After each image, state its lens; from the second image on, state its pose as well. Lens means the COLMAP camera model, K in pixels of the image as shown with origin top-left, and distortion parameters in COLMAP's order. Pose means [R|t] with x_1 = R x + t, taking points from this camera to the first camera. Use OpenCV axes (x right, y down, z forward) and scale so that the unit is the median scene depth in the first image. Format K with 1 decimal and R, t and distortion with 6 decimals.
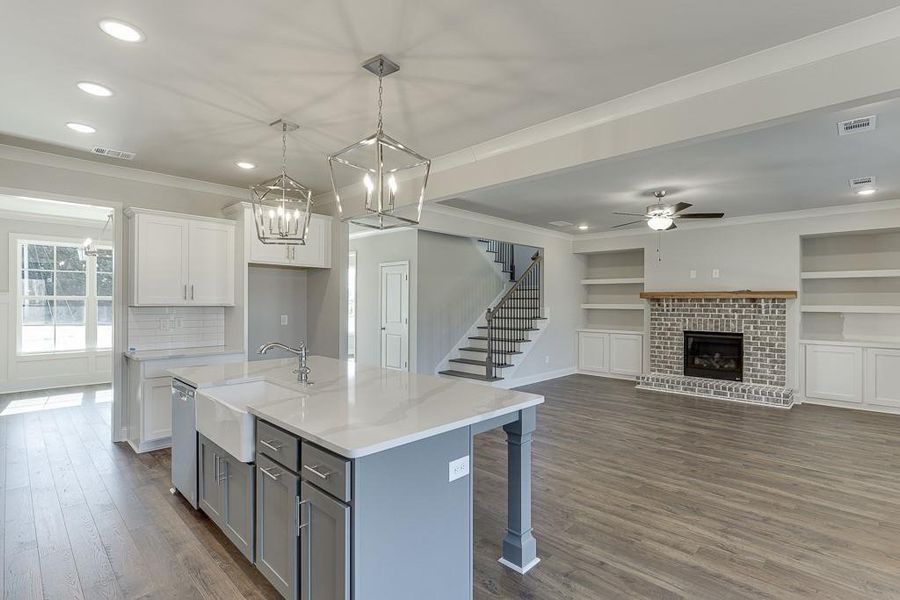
lens RADIAL K [[434.8, 0, 455.2], [0, 434.8, 301.6], [0, 0, 1]] dist [-0.010016, 0.000091]
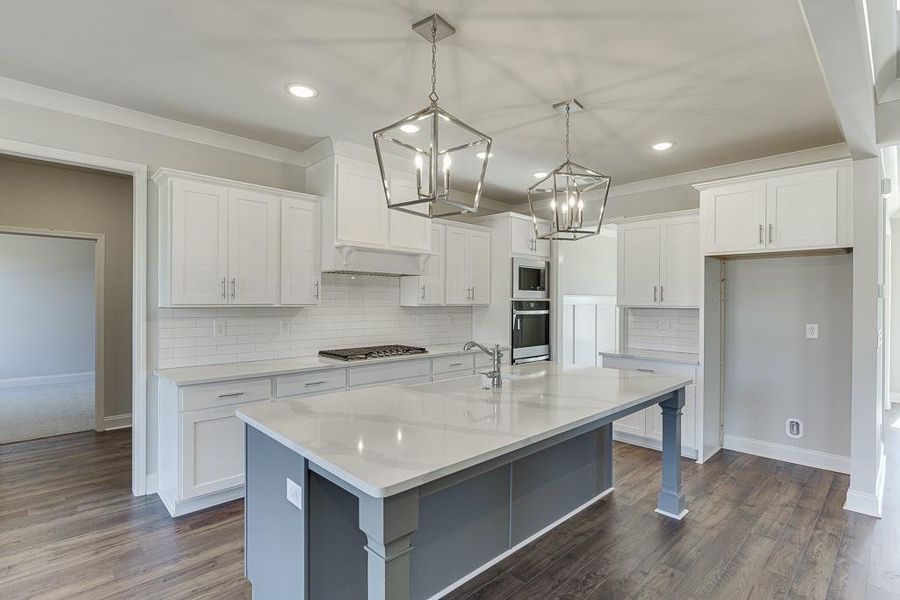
lens RADIAL K [[434.8, 0, 455.2], [0, 434.8, 301.6], [0, 0, 1]] dist [-0.010016, 0.000091]
pose [[-0.033351, -0.002822, -0.999440, 0.259610], [-0.005374, 0.999982, -0.002645, 0.000855], [0.999429, 0.005283, -0.033366, 0.405836]]
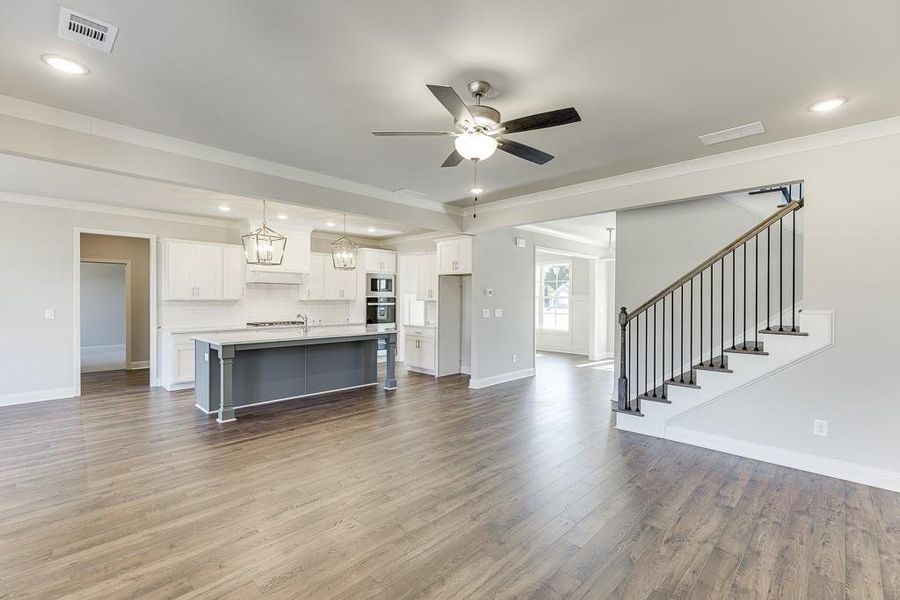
lens RADIAL K [[401.2, 0, 456.4], [0, 401.2, 300.9], [0, 0, 1]] dist [0.004256, -0.000262]
pose [[-0.000532, 0.001558, -0.999999, 0.774072], [-0.002850, 0.999995, 0.001560, 0.005395], [0.999996, 0.002851, -0.000528, 0.780568]]
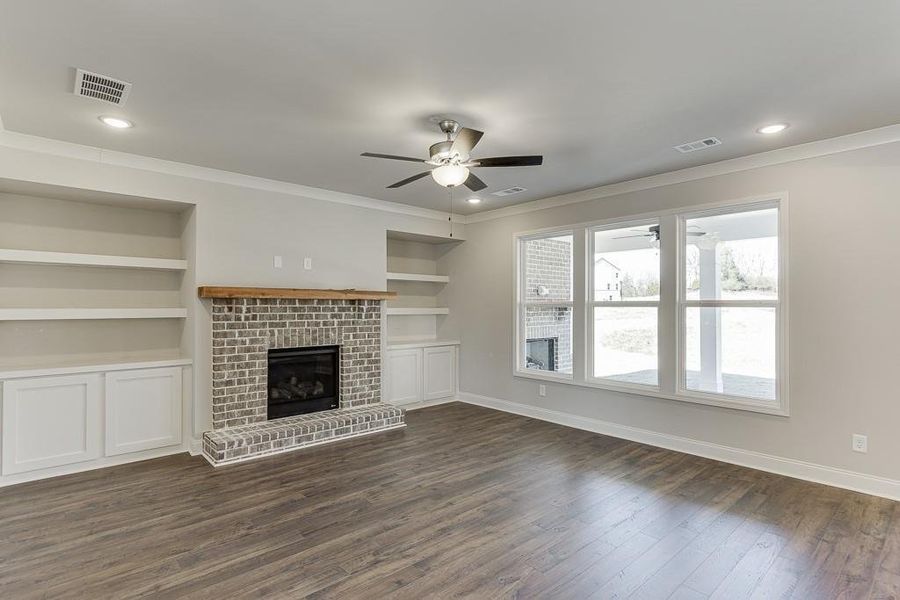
lens RADIAL K [[453.9, 0, 461.1], [0, 453.9, 302.4], [0, 0, 1]] dist [-0.002966, -0.000635]
pose [[0.062076, 0.003216, 0.998066, -0.131146], [-0.001469, 0.999994, -0.003131, -0.000096], [-0.998070, -0.001272, 0.062080, 0.756072]]
